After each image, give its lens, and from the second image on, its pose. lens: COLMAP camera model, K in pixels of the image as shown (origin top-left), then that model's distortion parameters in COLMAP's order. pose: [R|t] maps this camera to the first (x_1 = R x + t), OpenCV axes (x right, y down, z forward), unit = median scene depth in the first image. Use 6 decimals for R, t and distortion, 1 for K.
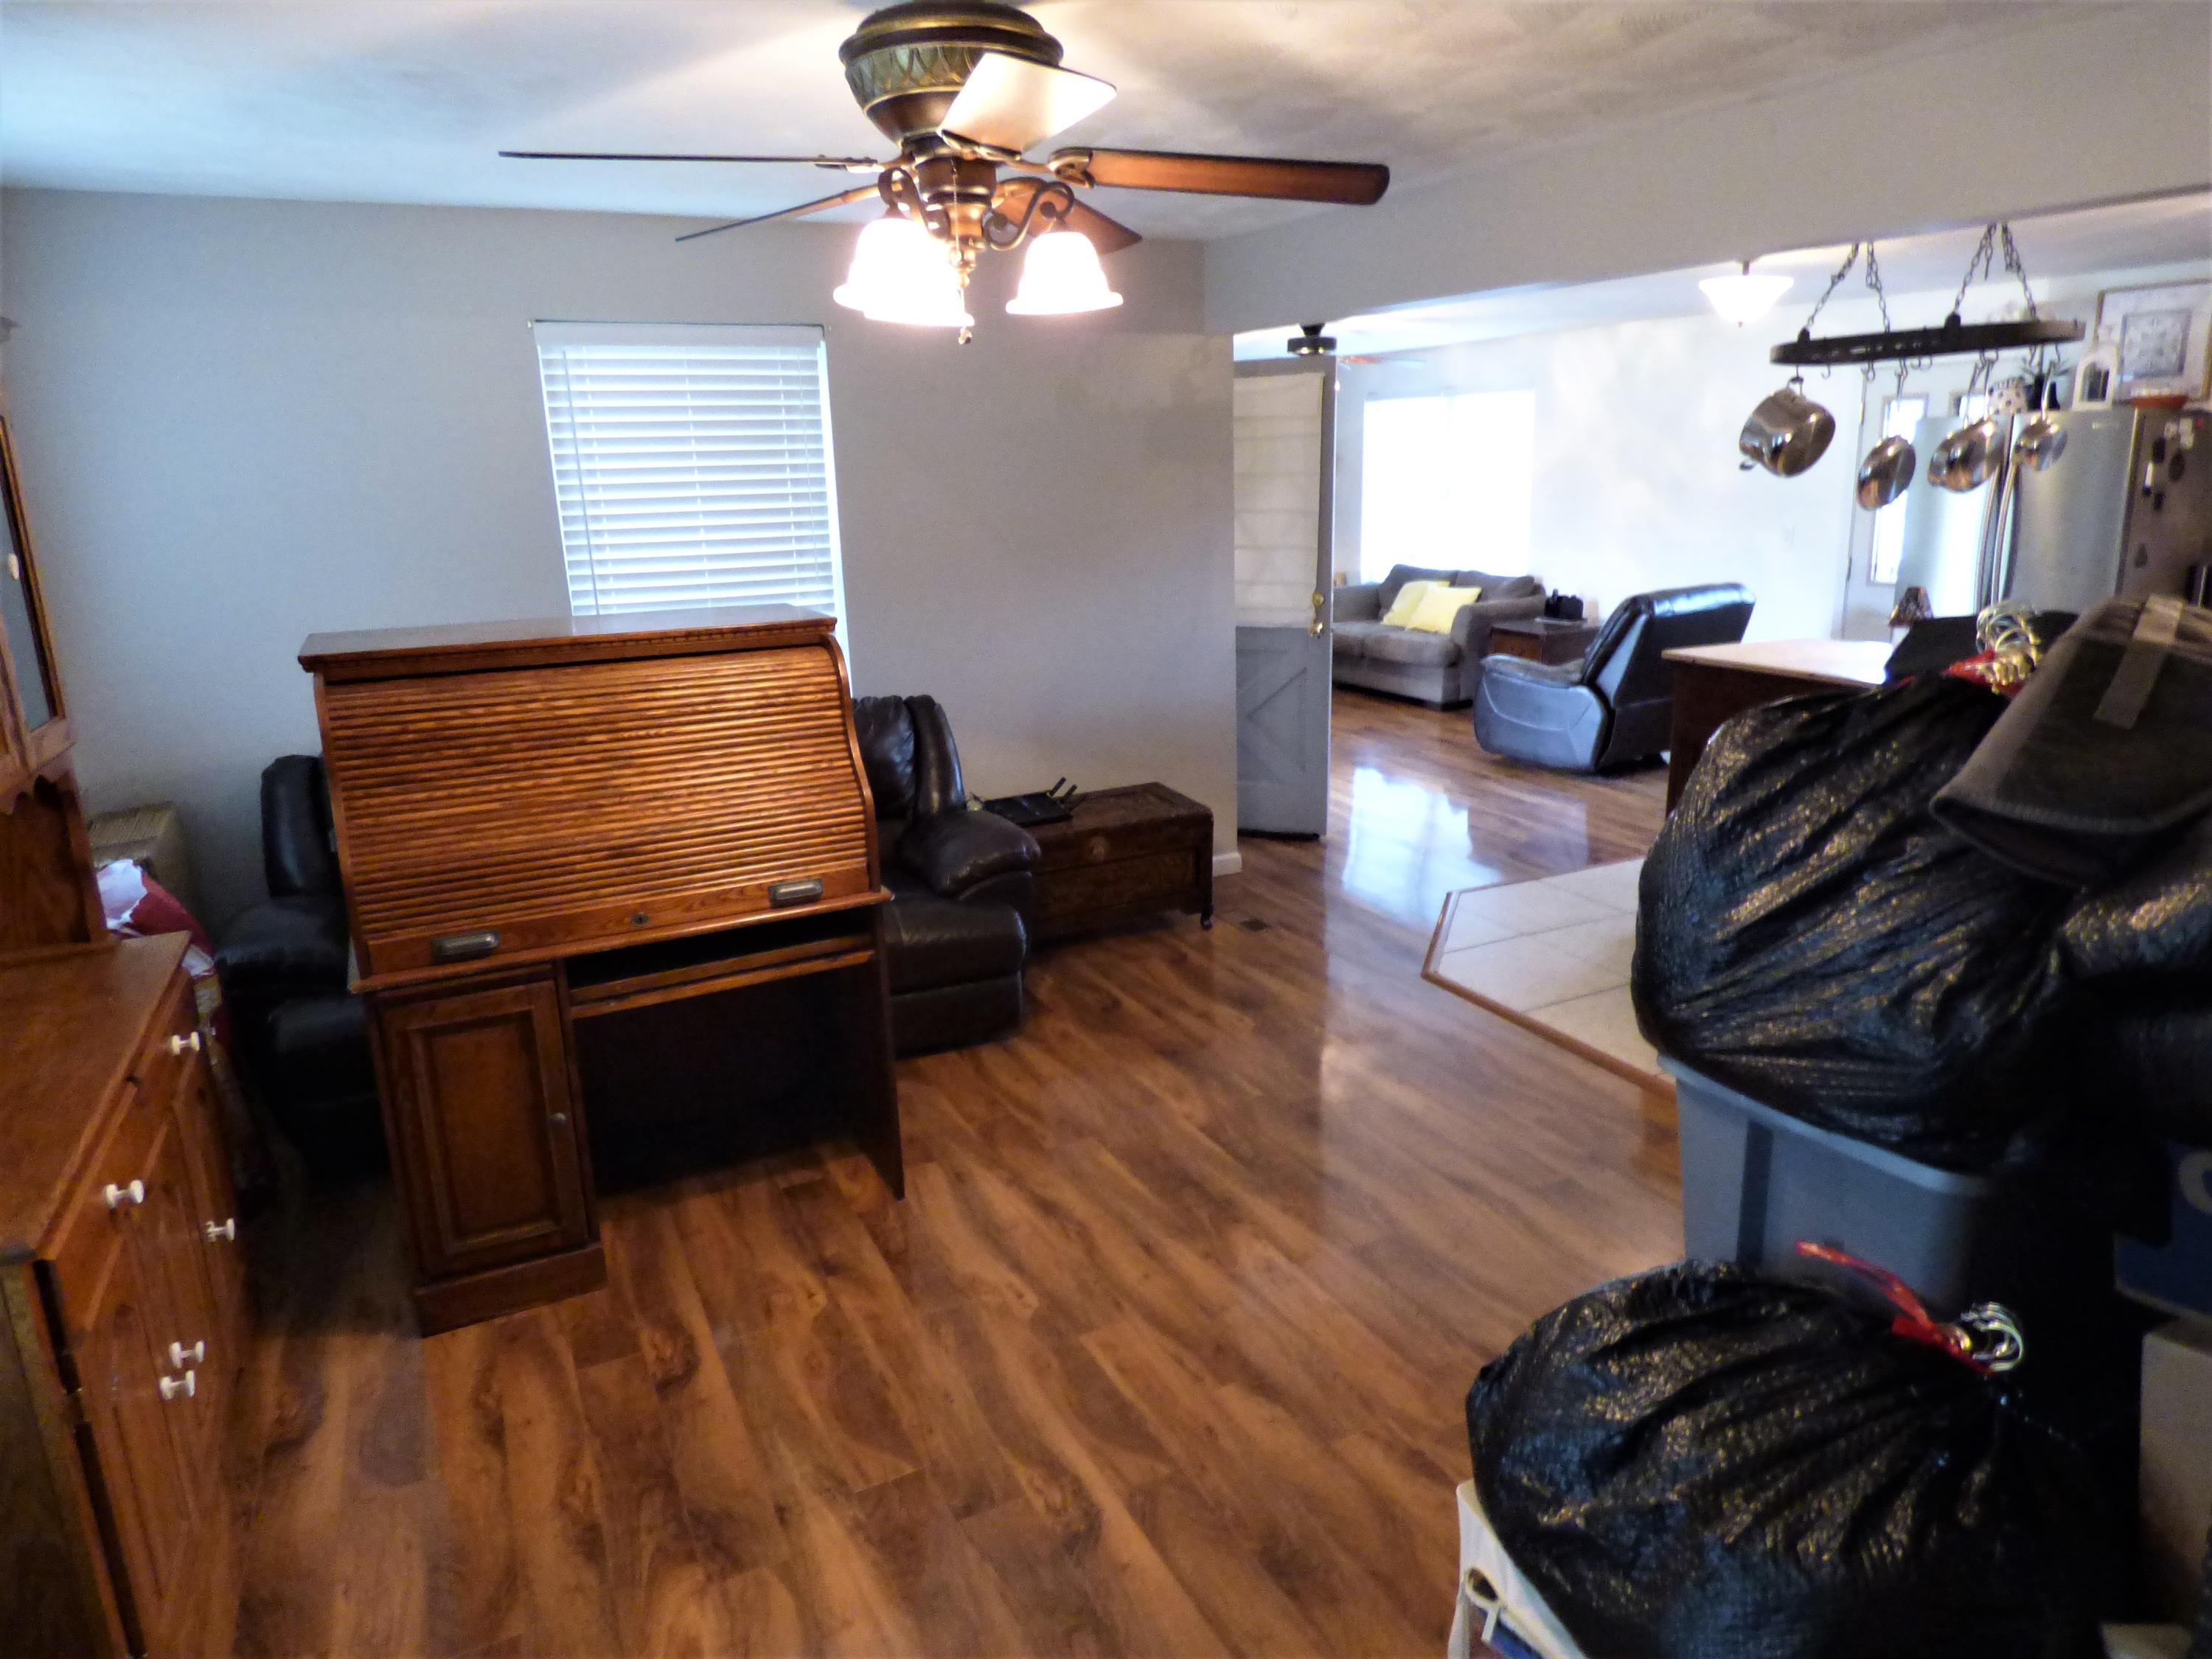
lens RADIAL K [[1363.9, 0, 1112.6], [0, 1363.9, 834.4], [0, 0, 1]] dist [-0.014059, -0.003013]
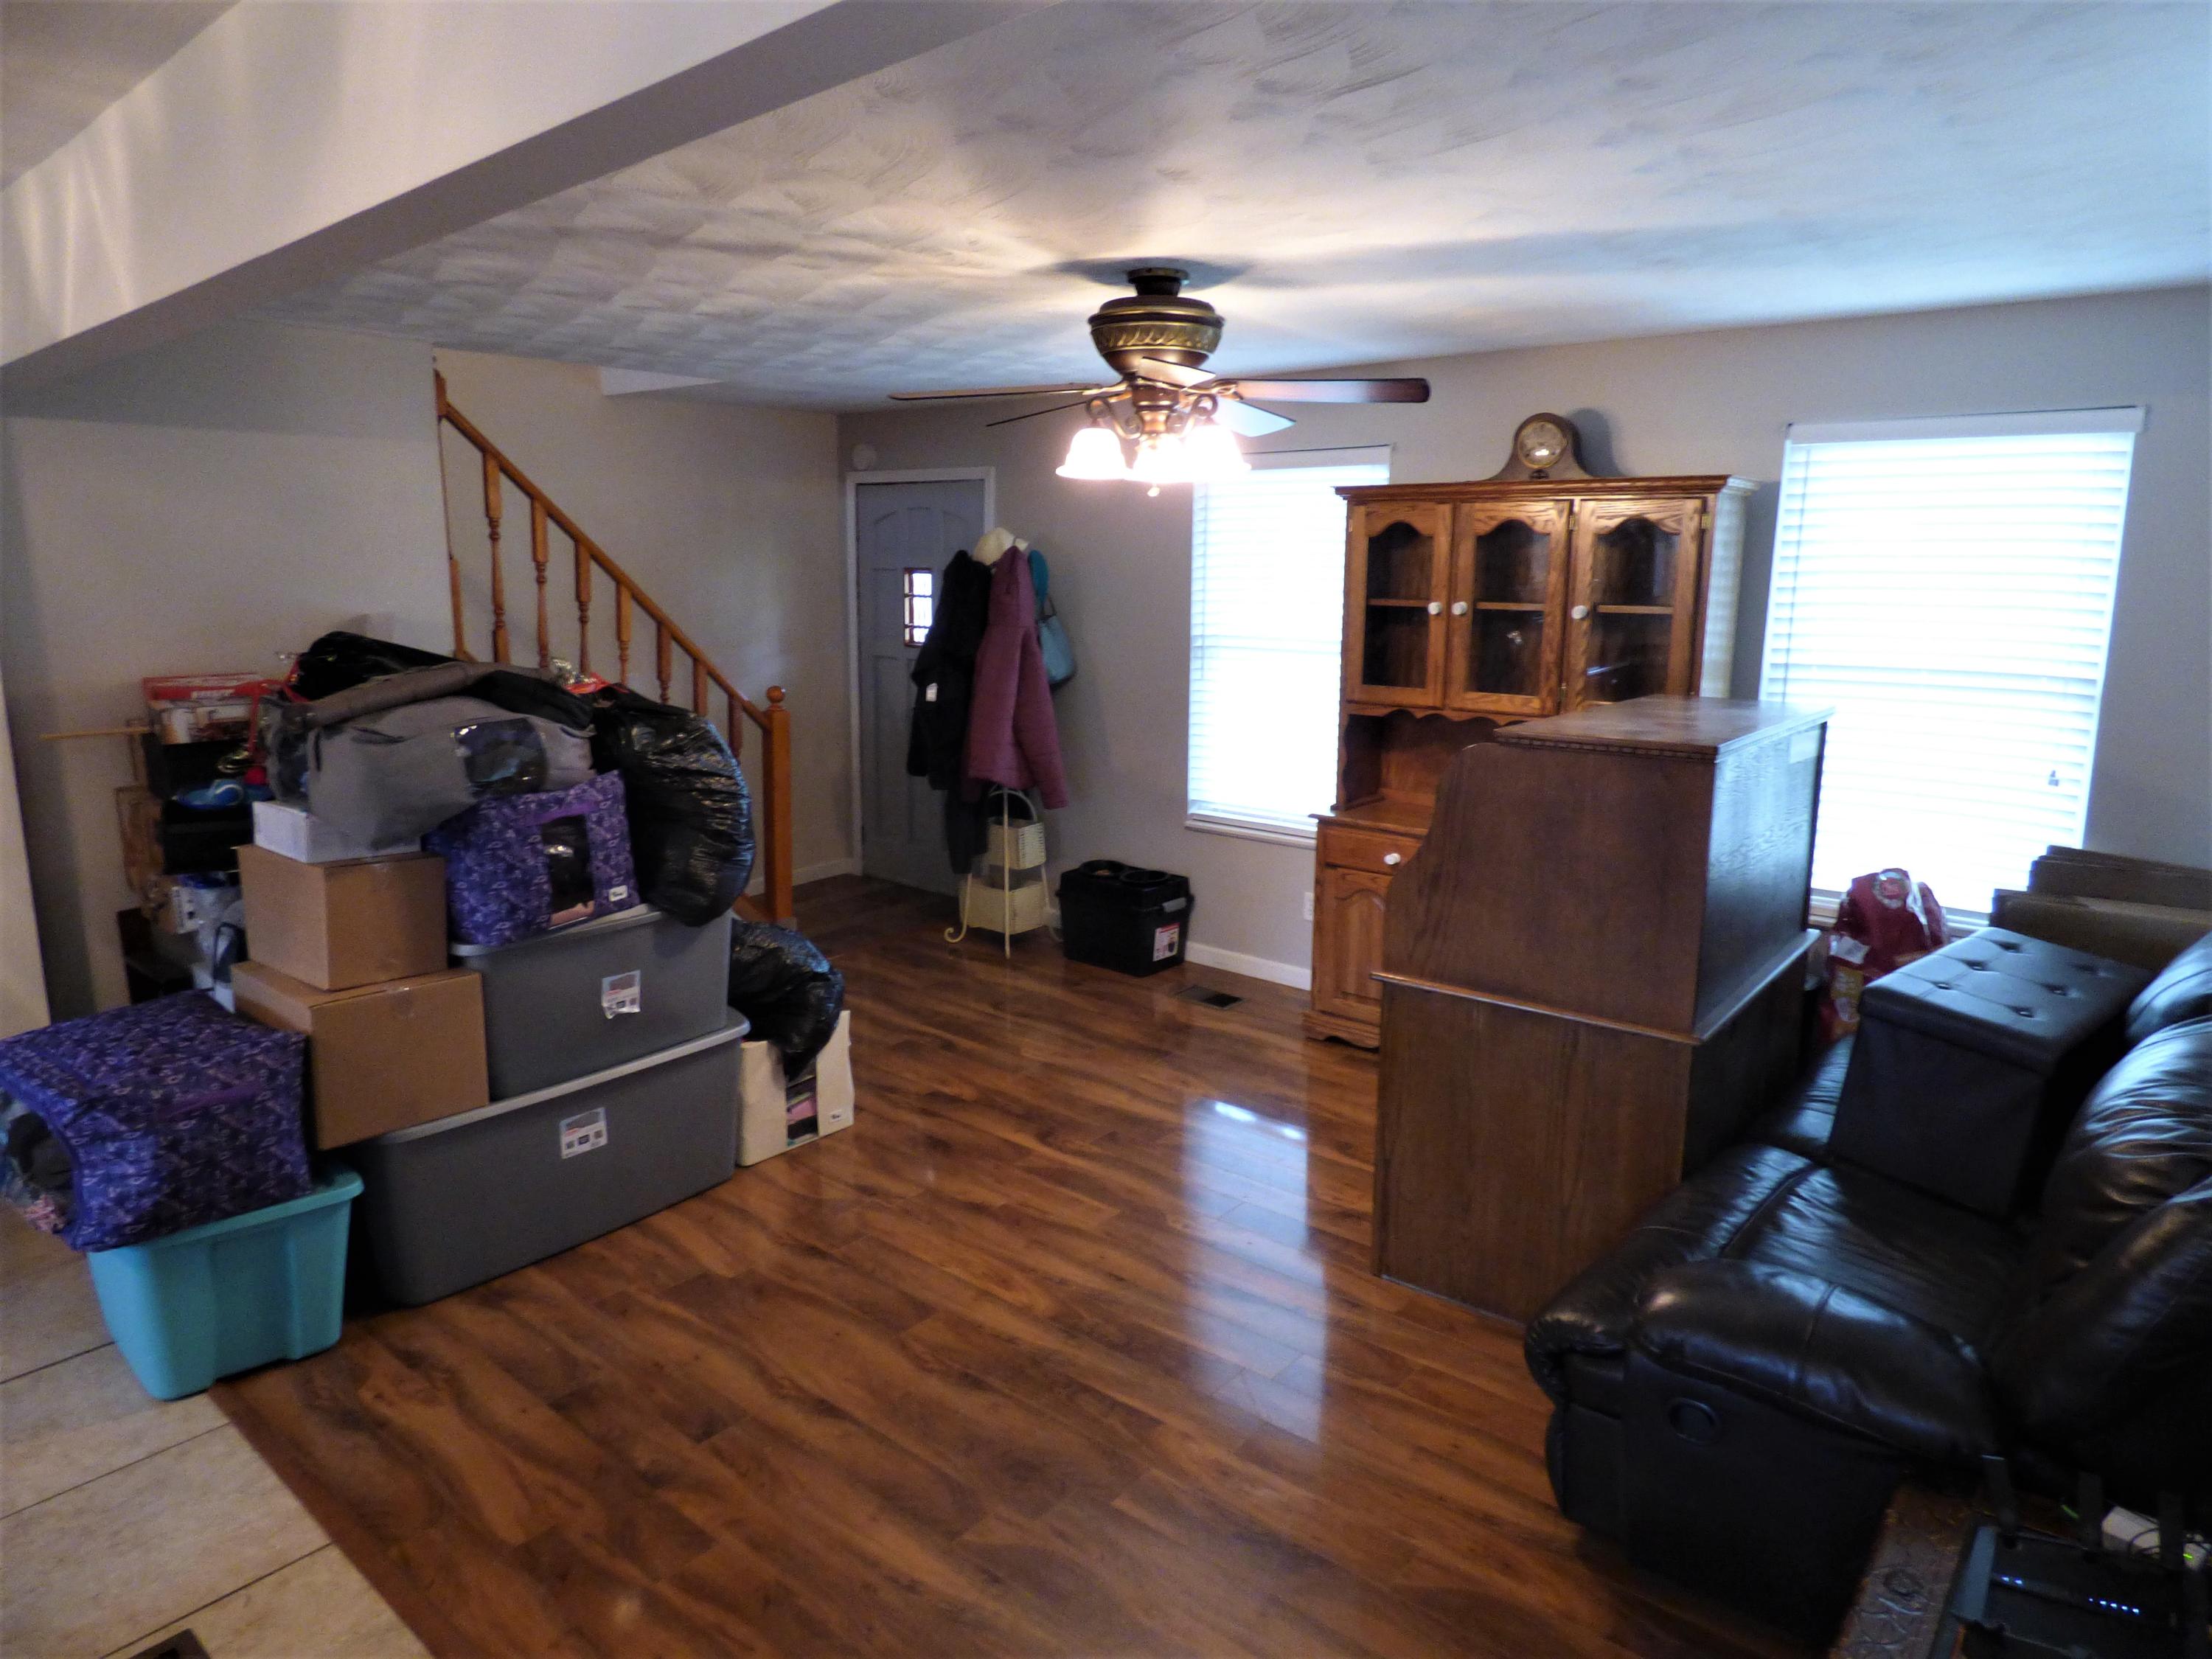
lens RADIAL K [[1363.9, 0, 1115.8], [0, 1363.9, 810.4], [0, 0, 1]] dist [-0.014059, -0.003013]
pose [[-0.919497, 0.090917, -0.382438, 0.133108], [-0.081116, 0.908064, 0.410901, -0.158430], [0.384636, 0.408844, -0.827588, 0.565455]]
